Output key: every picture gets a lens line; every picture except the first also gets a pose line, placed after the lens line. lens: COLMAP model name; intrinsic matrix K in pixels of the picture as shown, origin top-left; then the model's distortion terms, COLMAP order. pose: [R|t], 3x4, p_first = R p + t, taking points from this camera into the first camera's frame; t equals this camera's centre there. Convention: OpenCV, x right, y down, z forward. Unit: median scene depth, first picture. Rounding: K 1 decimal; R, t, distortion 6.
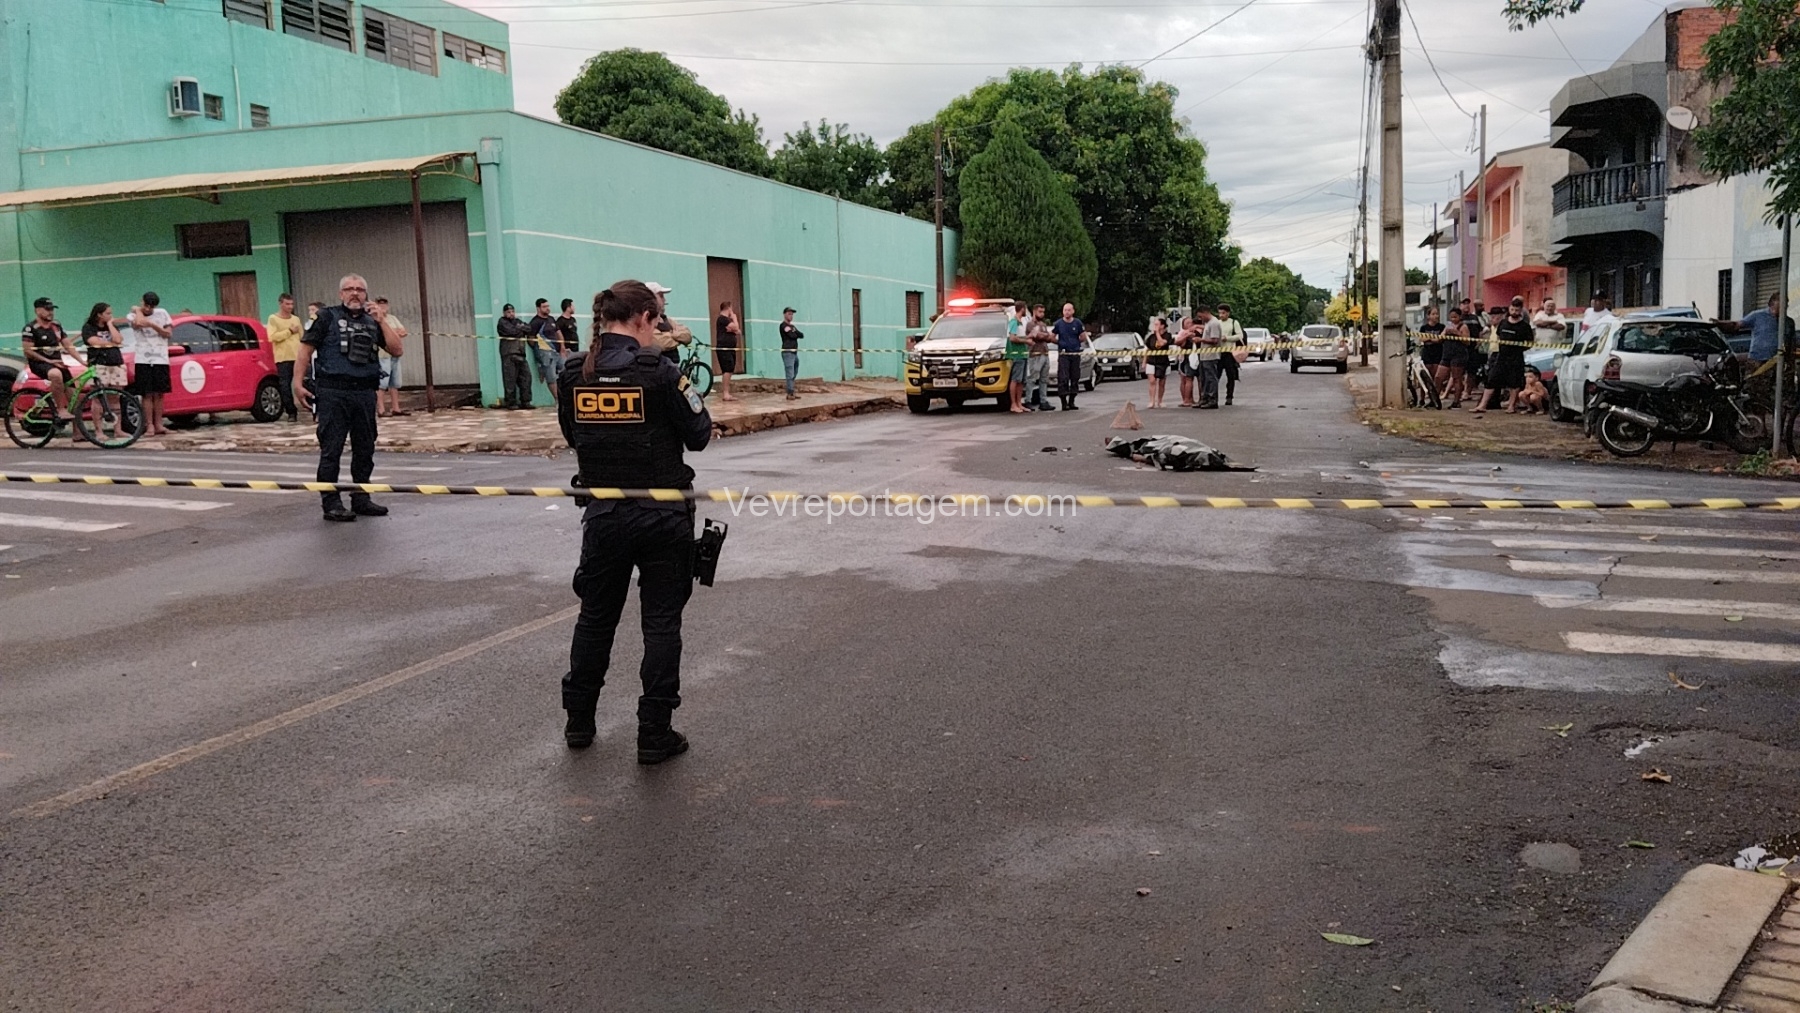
lens RADIAL K [[1467.6, 0, 881.7], [0, 1467.6, 510.1], [0, 0, 1]] dist [0.099961, -0.189650]
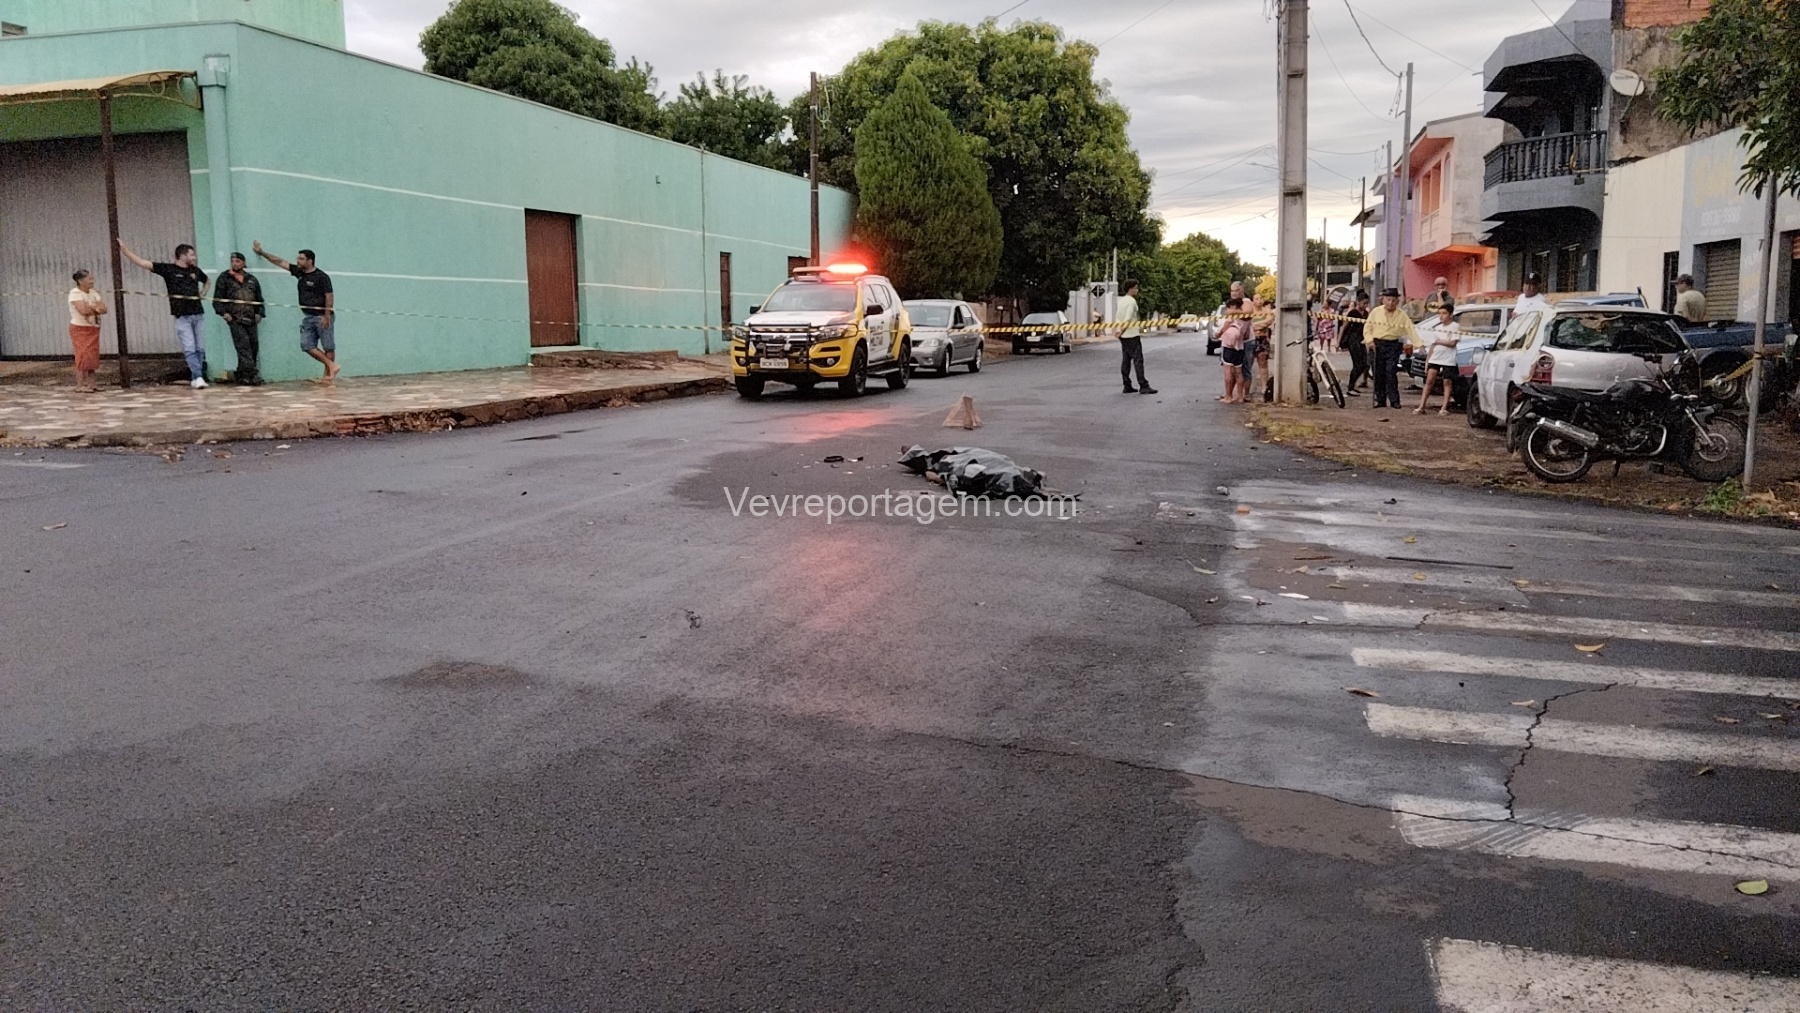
lens RADIAL K [[1467.6, 0, 881.7], [0, 1467.6, 510.1], [0, 0, 1]] dist [0.099961, -0.189650]
pose [[0.999052, 0.016091, 0.040438, 0.051517], [-0.016926, 0.999649, 0.020402, -0.014563], [-0.040095, -0.021067, 0.998974, 0.104931]]
